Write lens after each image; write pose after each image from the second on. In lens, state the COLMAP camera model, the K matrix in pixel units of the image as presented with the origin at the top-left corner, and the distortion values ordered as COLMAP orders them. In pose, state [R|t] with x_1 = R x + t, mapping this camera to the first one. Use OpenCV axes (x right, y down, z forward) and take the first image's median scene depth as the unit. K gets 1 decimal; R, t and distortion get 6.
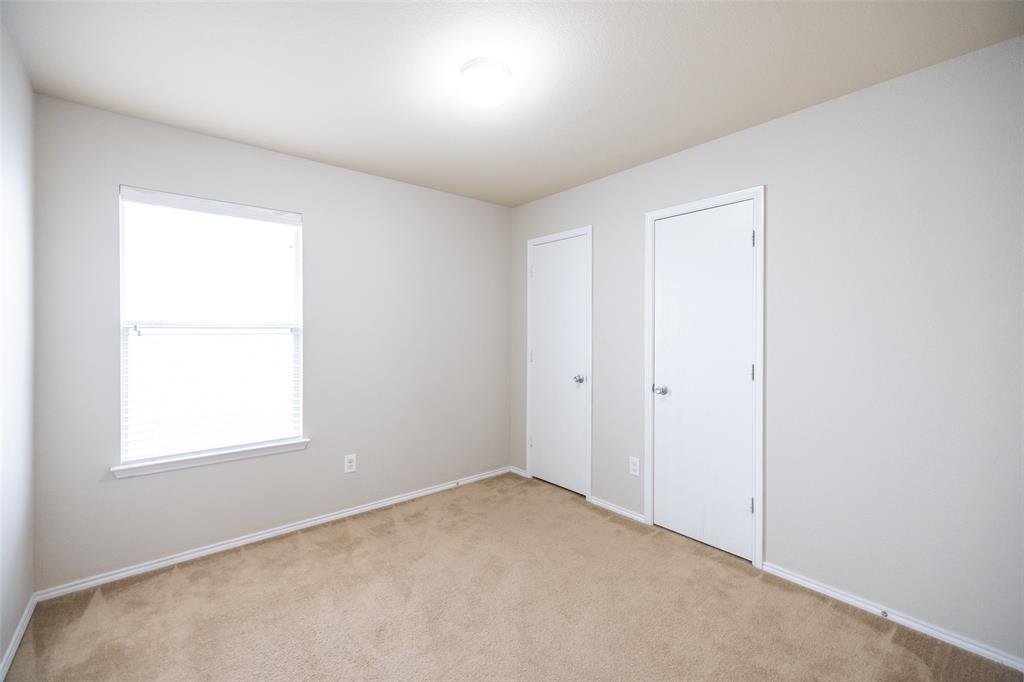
lens RADIAL K [[428.2, 0, 509.6], [0, 428.2, 332.6], [0, 0, 1]] dist [0.002279, 0.000387]
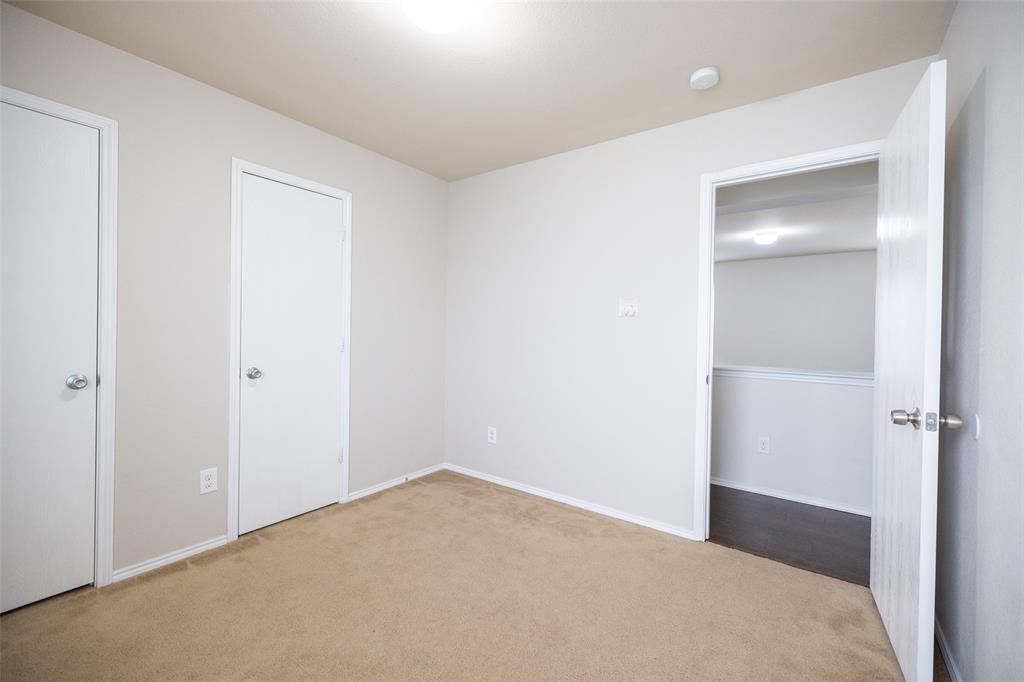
lens RADIAL K [[428.2, 0, 509.6], [0, 428.2, 332.6], [0, 0, 1]] dist [0.002279, 0.000387]
pose [[-0.243397, -0.003919, 0.969919, -0.597562], [-0.013271, 0.999912, 0.000710, 0.042837], [-0.969836, -0.012698, -0.243428, 0.694132]]
